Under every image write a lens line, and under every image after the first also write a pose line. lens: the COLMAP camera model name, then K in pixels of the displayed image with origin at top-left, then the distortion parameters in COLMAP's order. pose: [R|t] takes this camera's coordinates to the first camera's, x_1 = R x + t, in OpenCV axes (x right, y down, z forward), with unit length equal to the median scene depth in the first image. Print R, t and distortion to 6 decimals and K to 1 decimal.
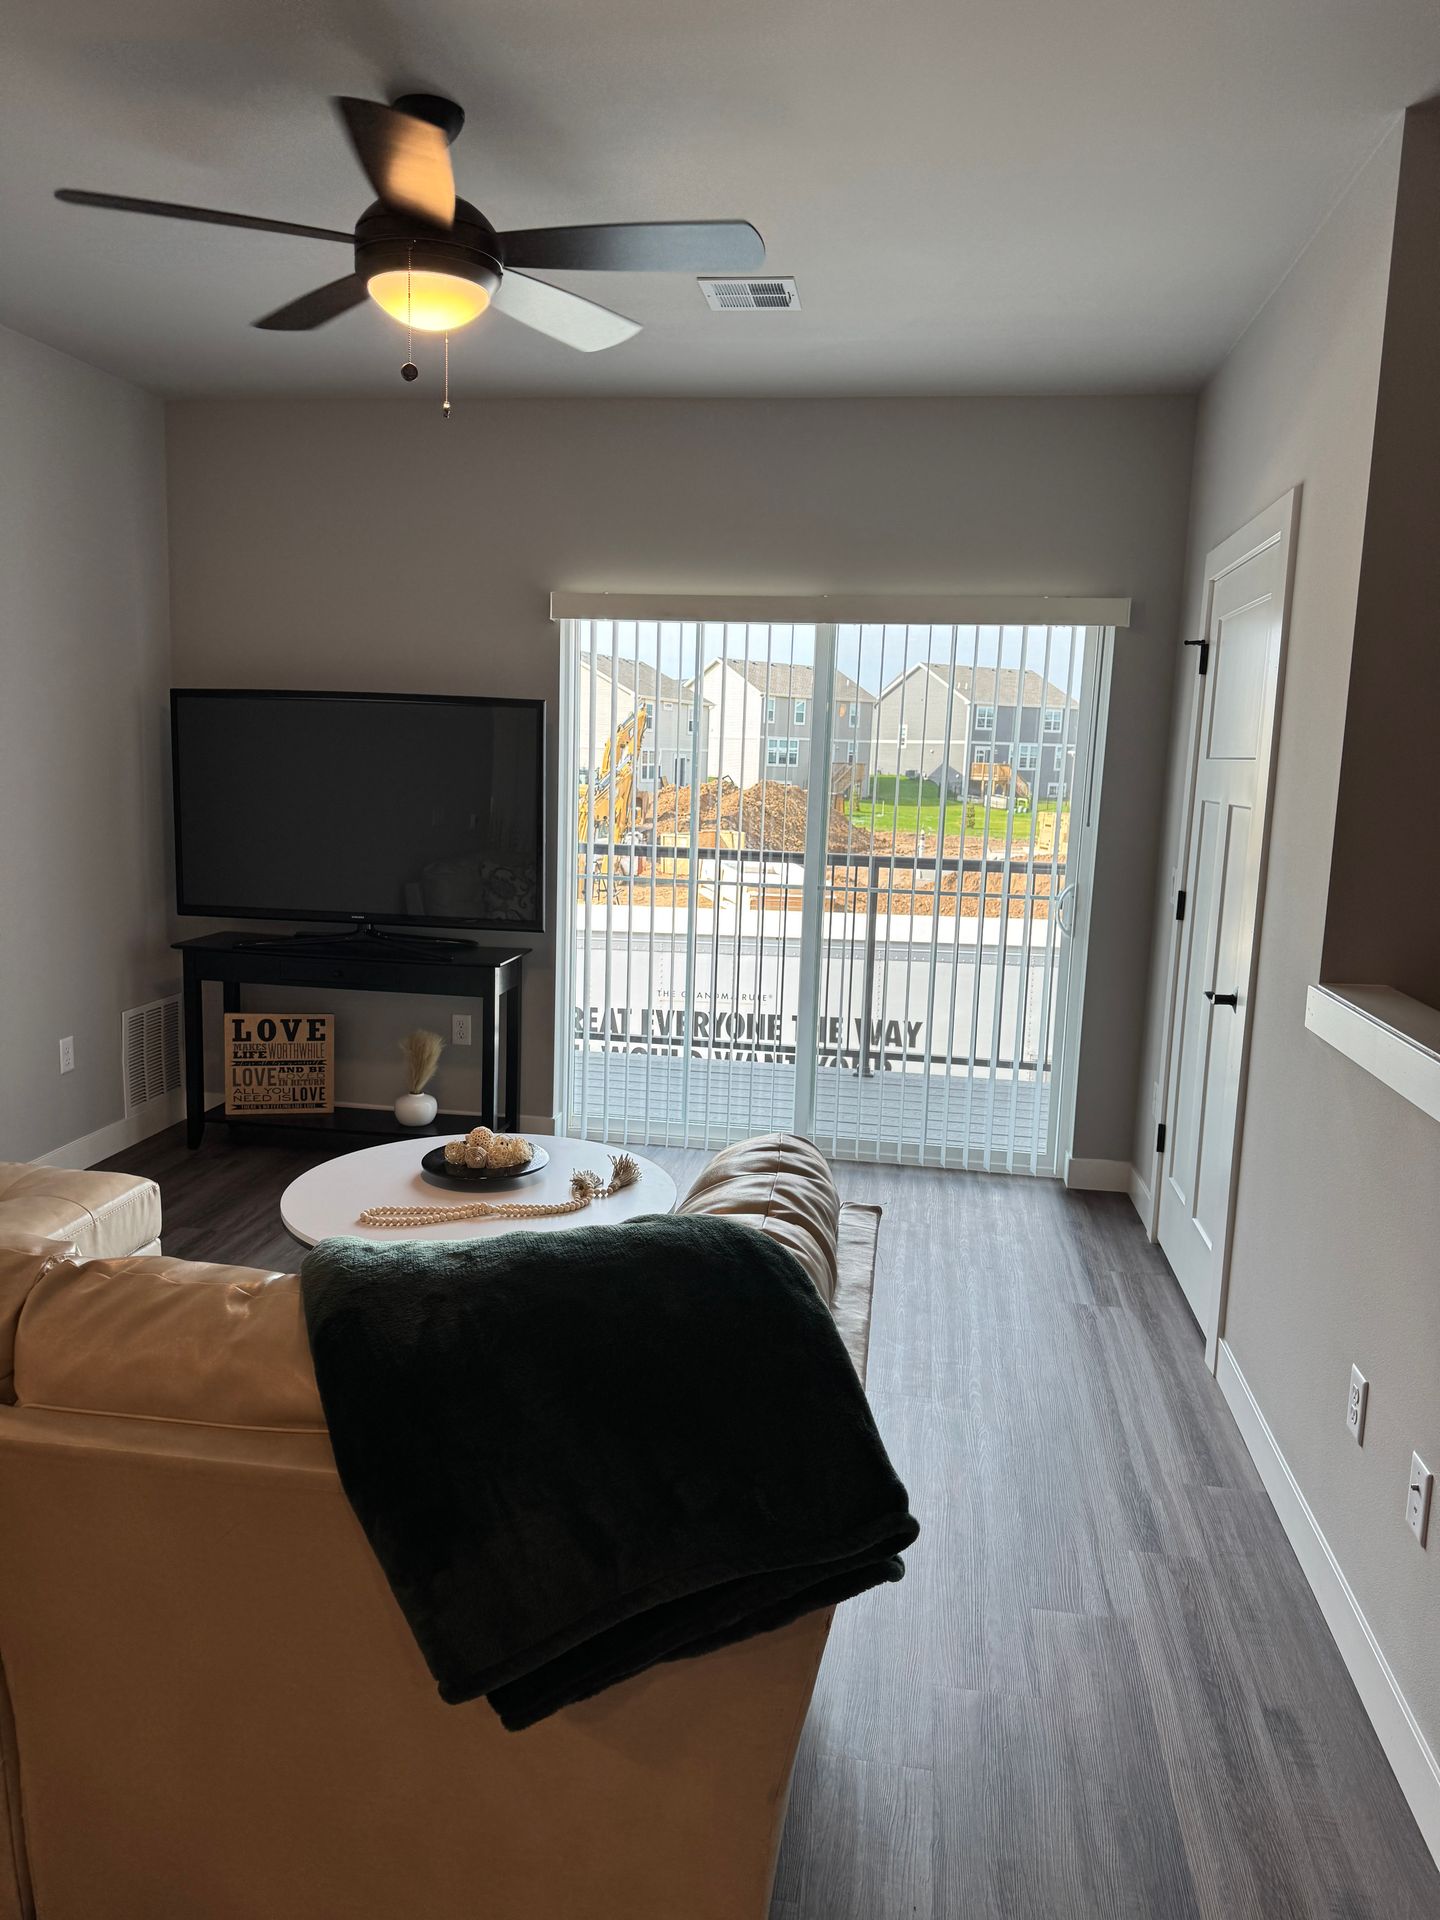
lens RADIAL K [[1345.2, 0, 734.8], [0, 1345.2, 968.9], [0, 0, 1]] dist [0.041666, -0.047821]
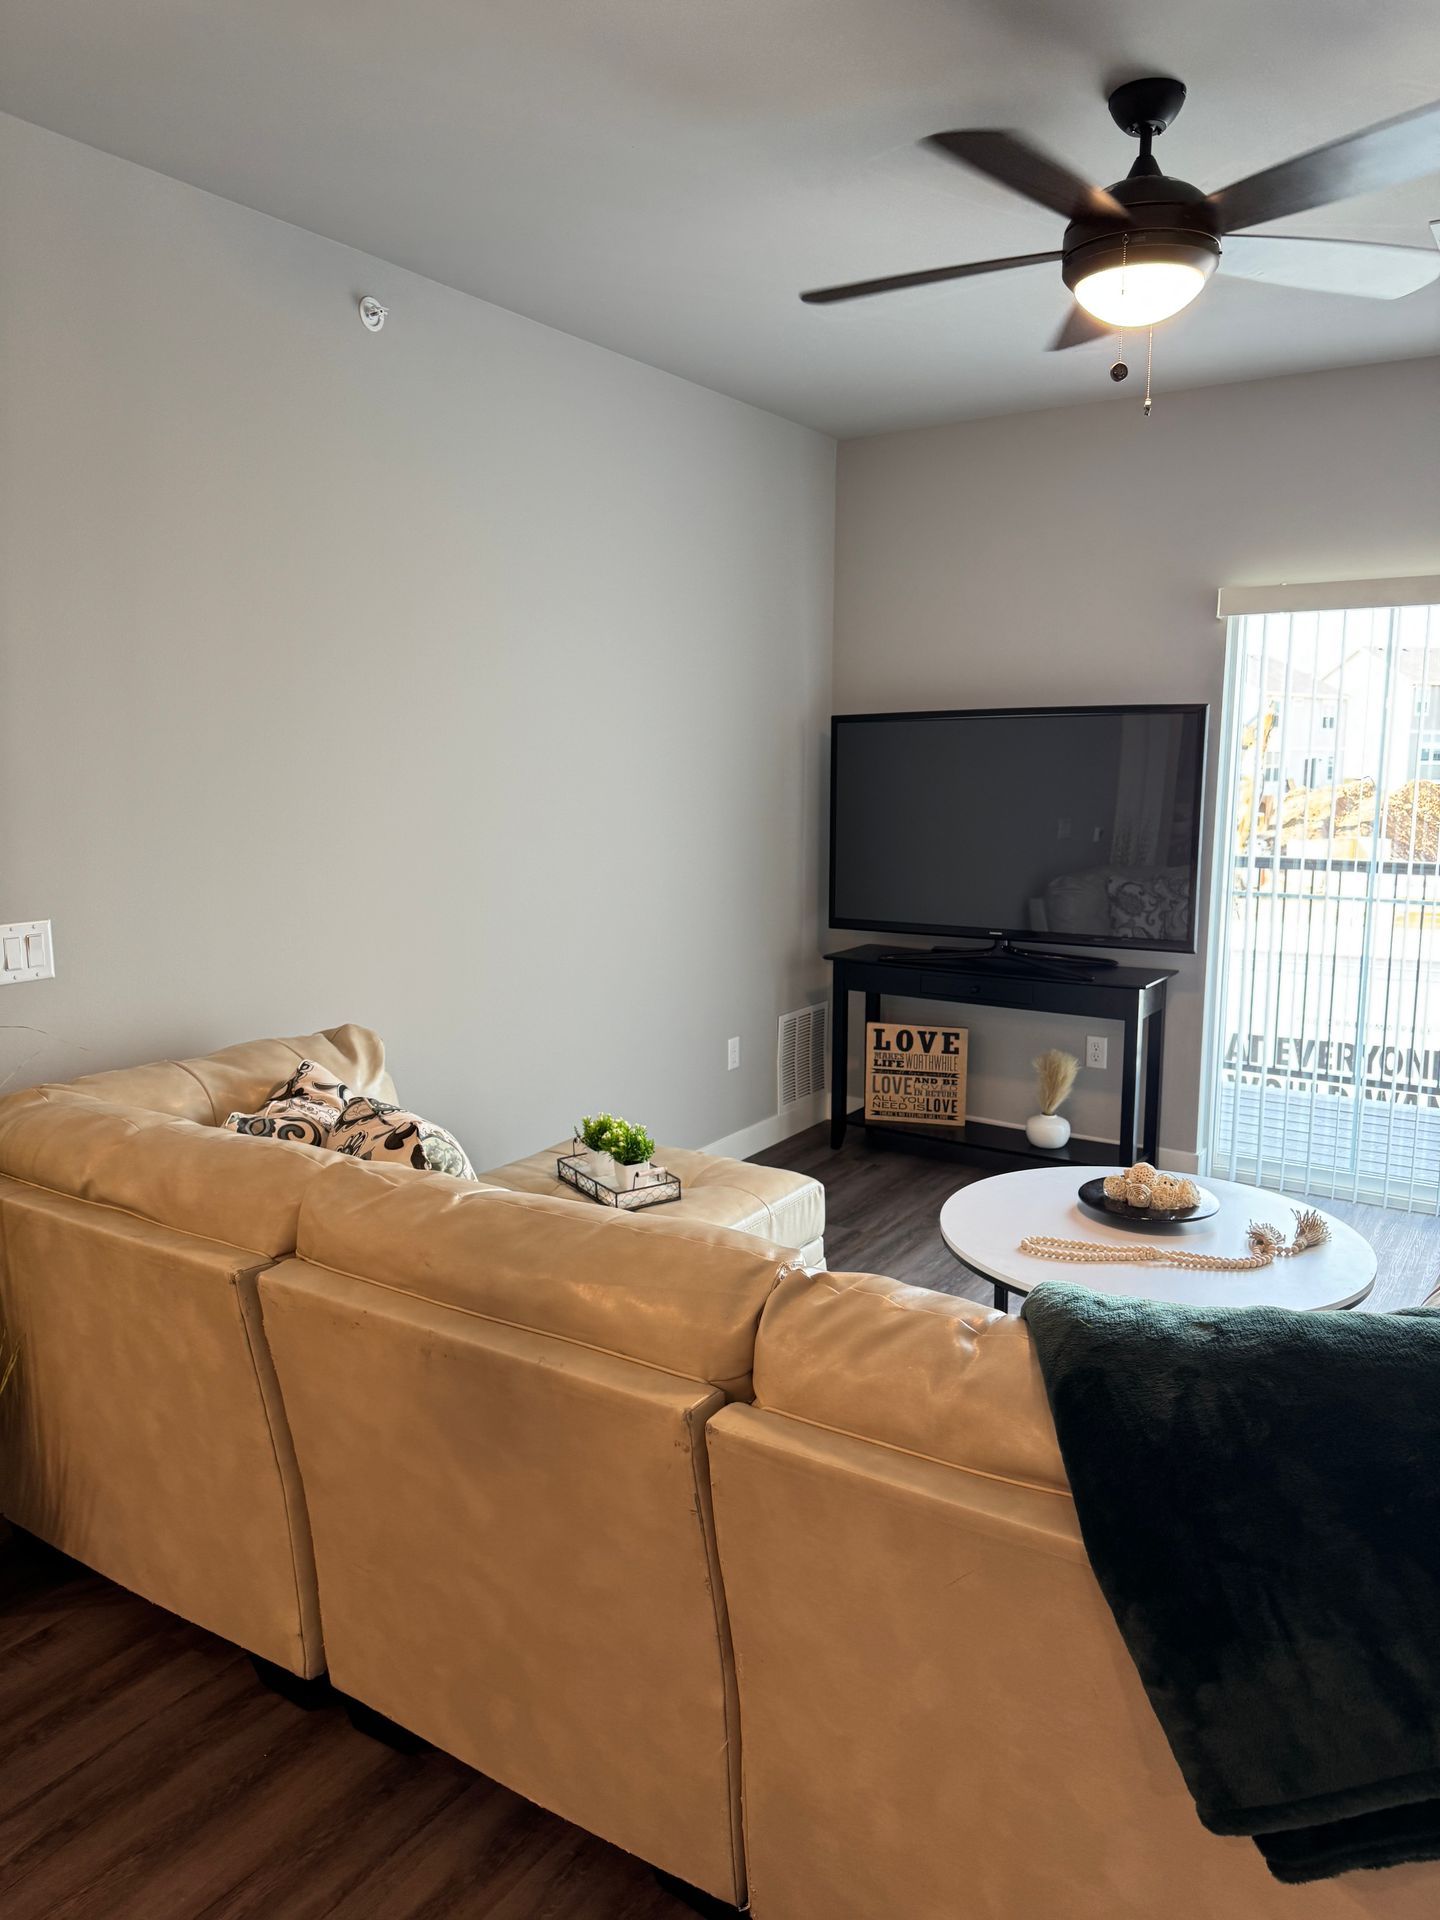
lens RADIAL K [[1345.2, 0, 702.5], [0, 1345.2, 967.2], [0, 0, 1]] dist [0.041666, -0.047821]
pose [[0.898043, 0.033396, -0.438639, -0.038579], [-0.037227, 0.999307, -0.000134, -0.005229], [0.438330, 0.016449, 0.898663, 0.010004]]
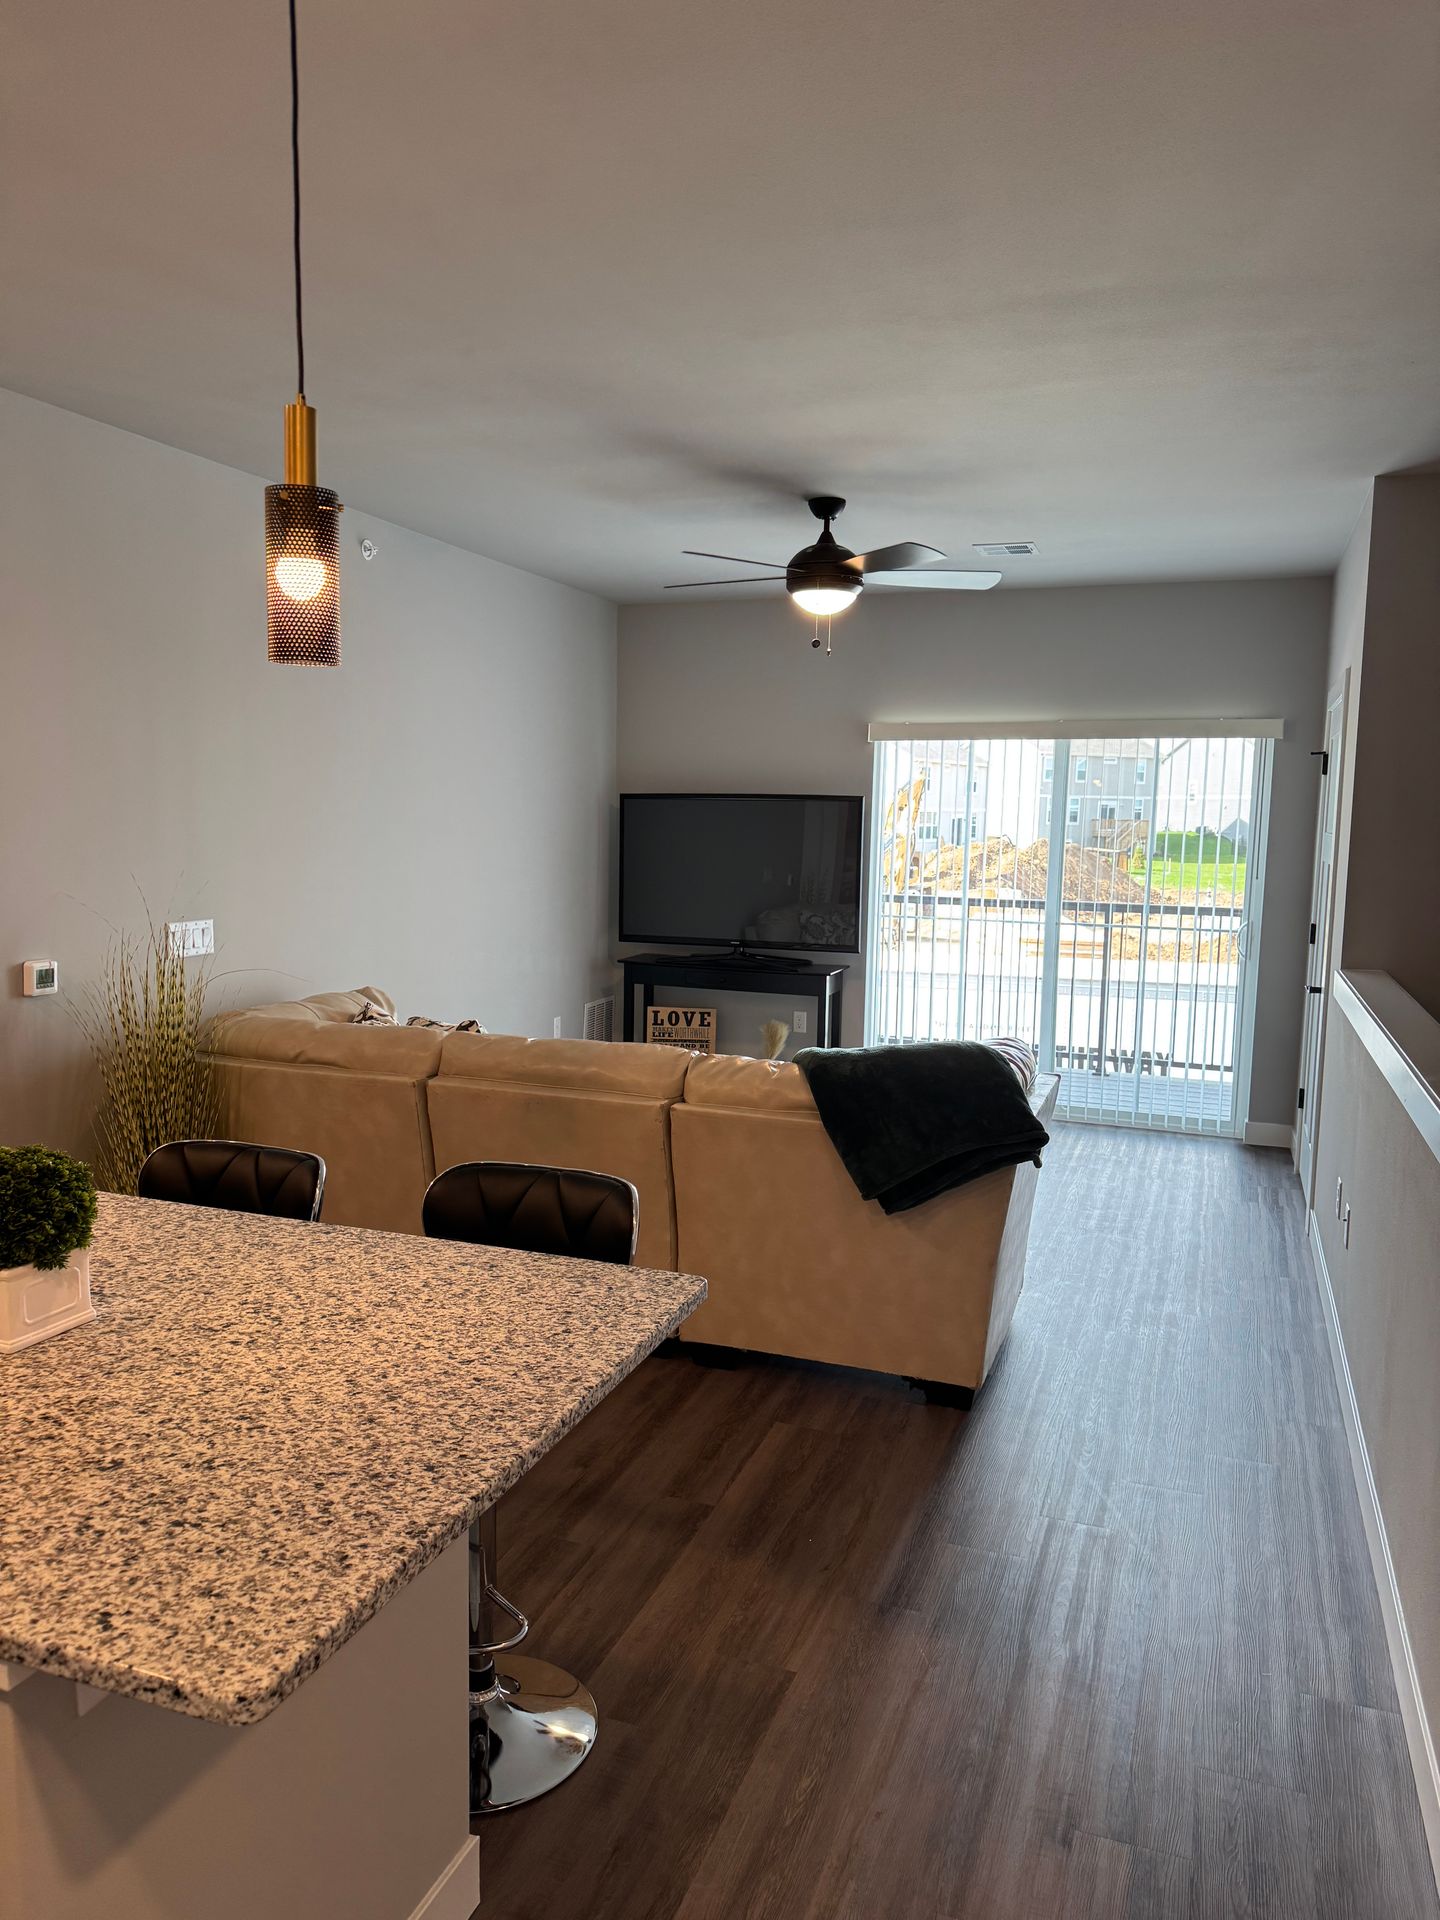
lens RADIAL K [[1345.2, 0, 701.1], [0, 1345.2, 954.9], [0, 0, 1]] dist [0.041666, -0.047821]
pose [[0.974273, 0.008836, -0.225198, 0.018719], [-0.021073, 0.998425, -0.051990, 0.054925], [0.224384, 0.055398, 0.972925, -0.467527]]
